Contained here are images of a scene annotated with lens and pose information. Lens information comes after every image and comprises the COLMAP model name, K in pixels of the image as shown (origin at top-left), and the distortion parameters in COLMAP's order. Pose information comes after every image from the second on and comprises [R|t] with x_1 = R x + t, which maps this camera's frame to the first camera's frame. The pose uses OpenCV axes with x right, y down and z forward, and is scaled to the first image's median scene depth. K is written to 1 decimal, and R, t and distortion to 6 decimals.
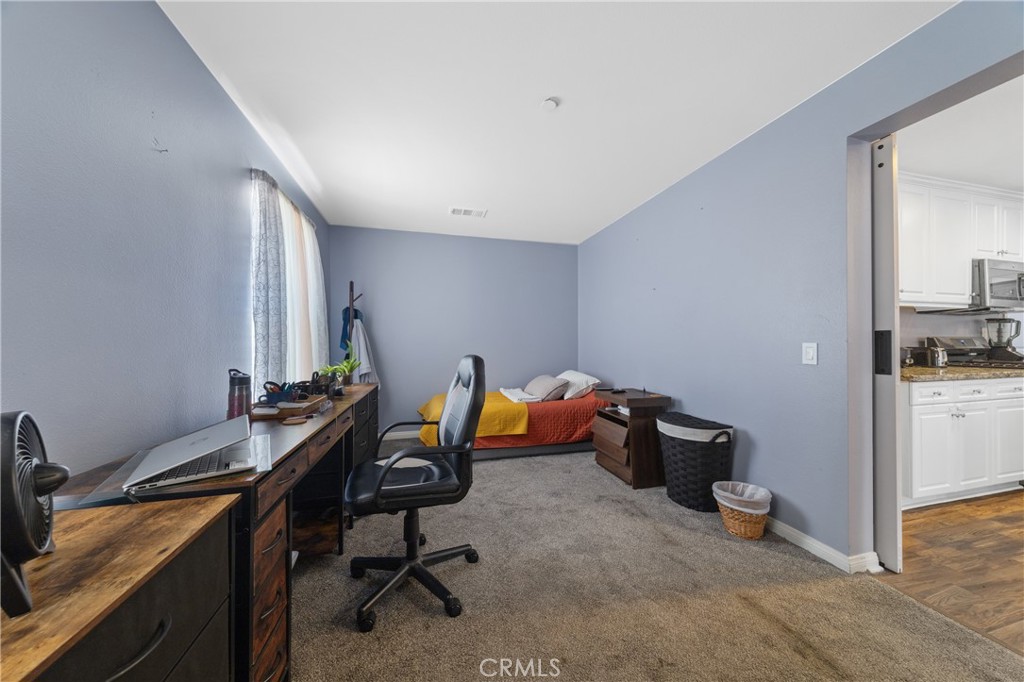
lens RADIAL K [[319.0, 0, 510.1], [0, 319.0, 343.5], [0, 0, 1]] dist [0.004586, -0.001080]
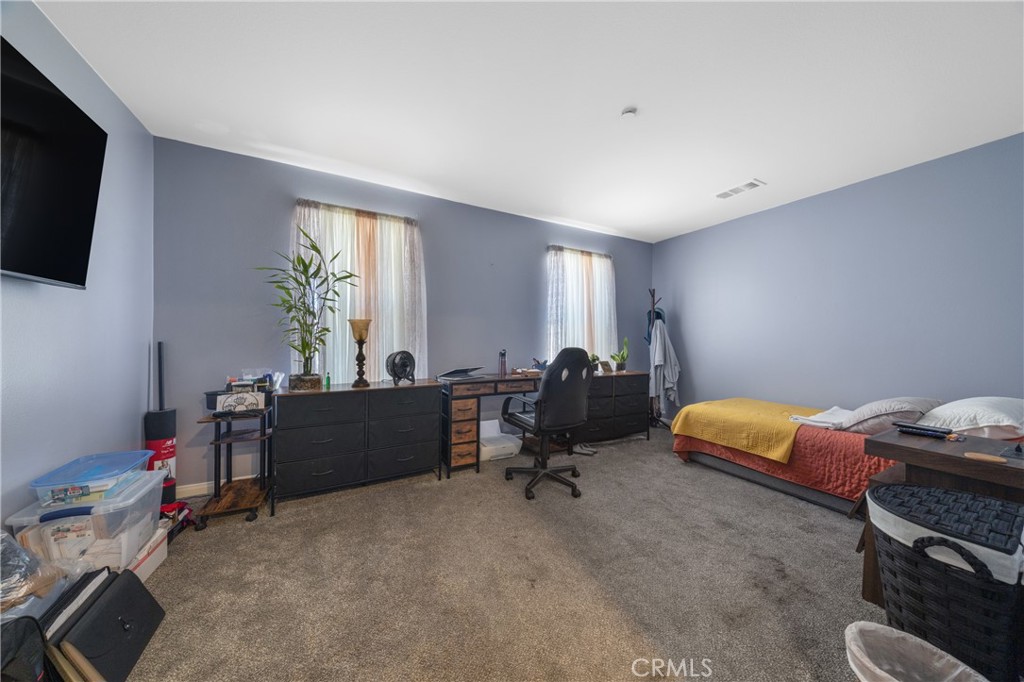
lens RADIAL K [[319.0, 0, 511.4], [0, 319.0, 342.2], [0, 0, 1]] dist [0.004586, -0.001080]
pose [[0.261812, 0.009280, -0.965074, 0.597285], [-0.005630, 0.999951, 0.008088, 0.000758], [0.965102, 0.003315, 0.261852, 0.192451]]
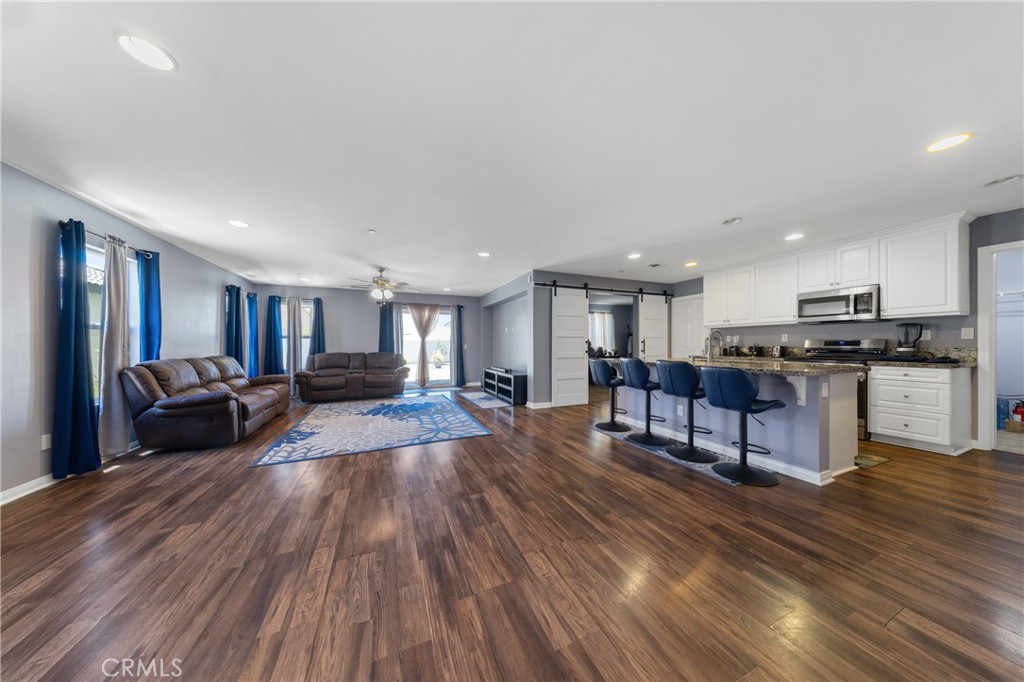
lens RADIAL K [[296.3, 0, 515.5], [0, 296.3, 344.1], [0, 0, 1]] dist [-0.005095, 0.000086]
pose [[0.168932, -0.001592, -0.985626, 2.553530], [0.009660, 0.999953, 0.000041, -0.012413], [0.985580, -0.009528, 0.168940, -0.713361]]
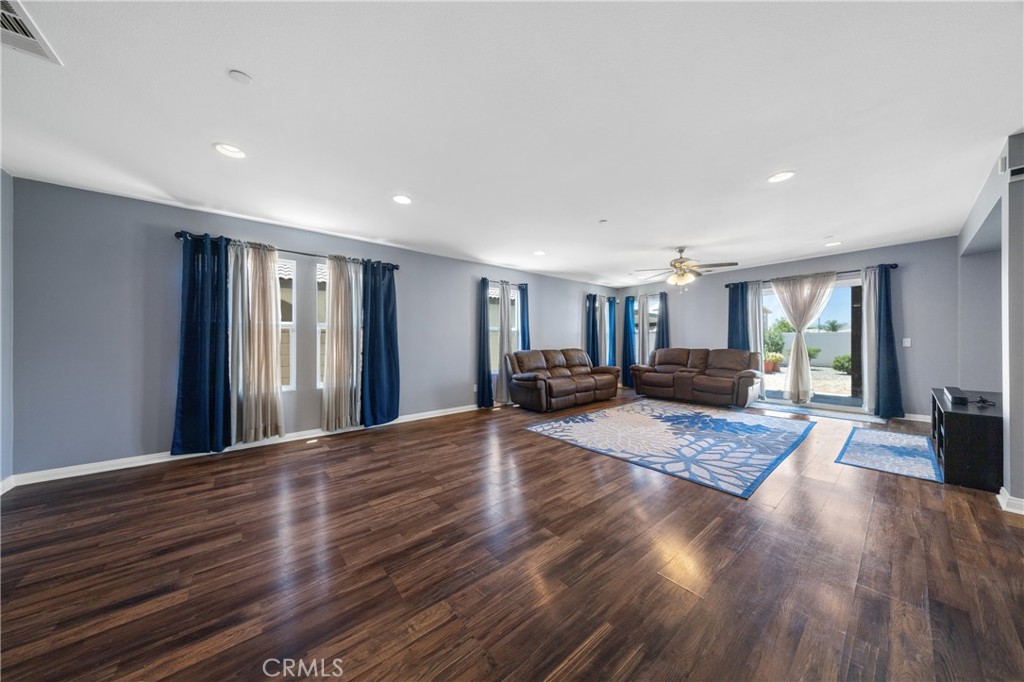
lens RADIAL K [[319.0, 0, 507.7], [0, 319.0, 338.1], [0, 0, 1]] dist [0.004586, -0.001080]
pose [[-0.907585, 0.003238, -0.419857, 2.137156], [0.010863, 0.999817, -0.015773, -0.010056], [0.419729, -0.018876, -0.907453, -0.129869]]
